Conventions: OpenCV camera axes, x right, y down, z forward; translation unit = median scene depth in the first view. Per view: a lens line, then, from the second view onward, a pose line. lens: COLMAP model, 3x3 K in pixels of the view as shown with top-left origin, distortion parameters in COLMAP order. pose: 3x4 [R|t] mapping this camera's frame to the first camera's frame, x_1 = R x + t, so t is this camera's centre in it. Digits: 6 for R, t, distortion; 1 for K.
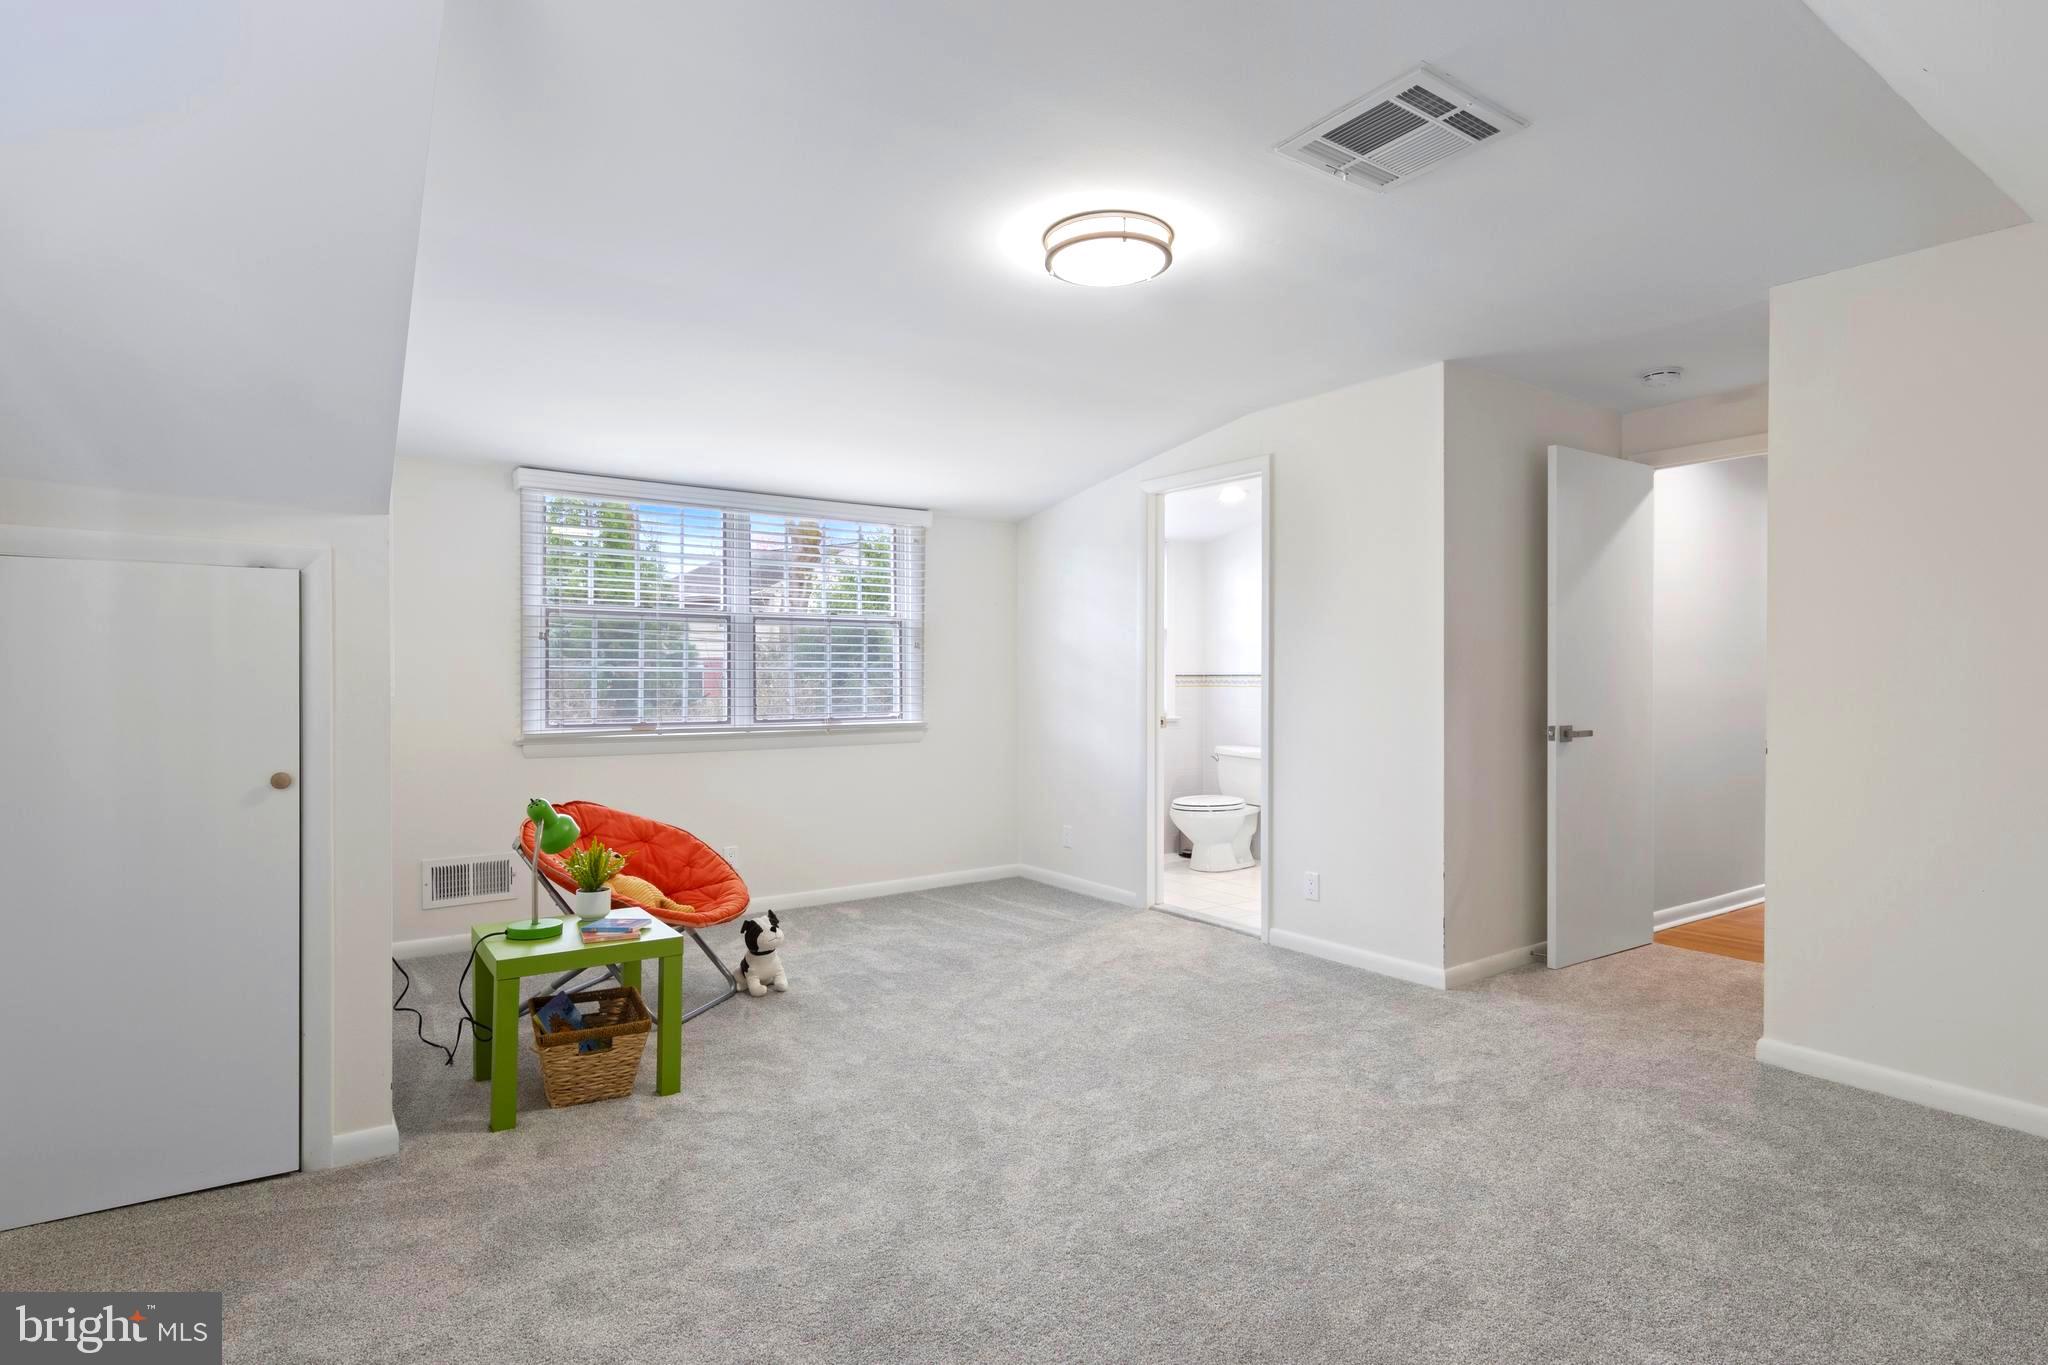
lens RADIAL K [[1052.2, 0, 1022.2], [0, 1052.2, 682.6], [0, 0, 1]] dist [0.005099, -0.001619]
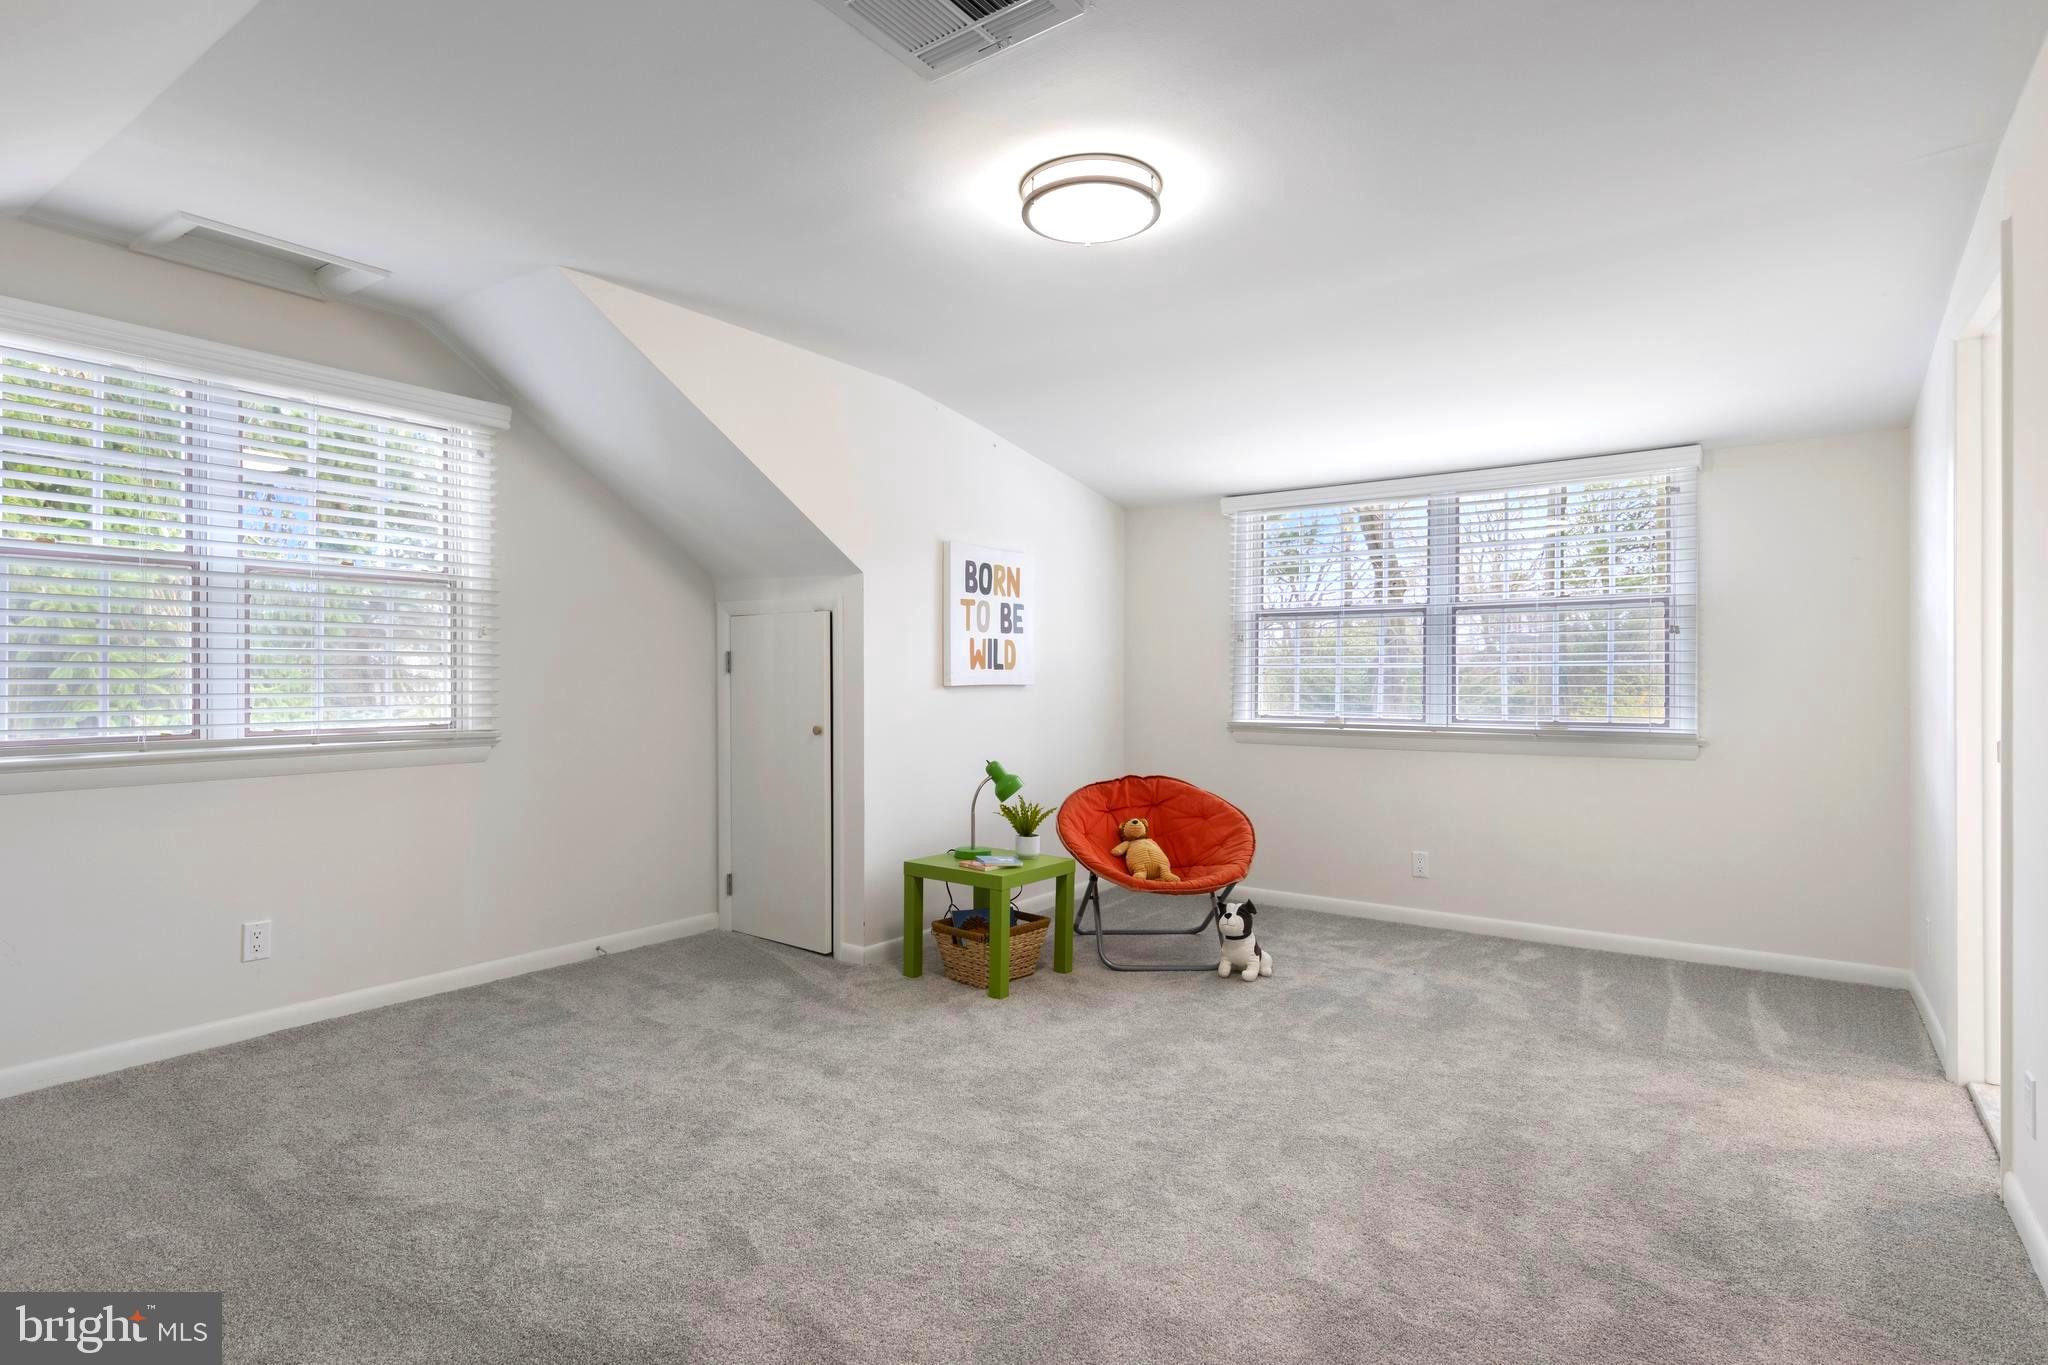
lens RADIAL K [[1052.2, 0, 1022.2], [0, 1052.2, 682.6], [0, 0, 1]] dist [0.005099, -0.001619]
pose [[0.308187, 0.004677, -0.951314, 0.597202], [-0.000750, 0.999989, 0.004673, -0.000689], [0.951325, -0.000727, 0.308187, 0.421632]]
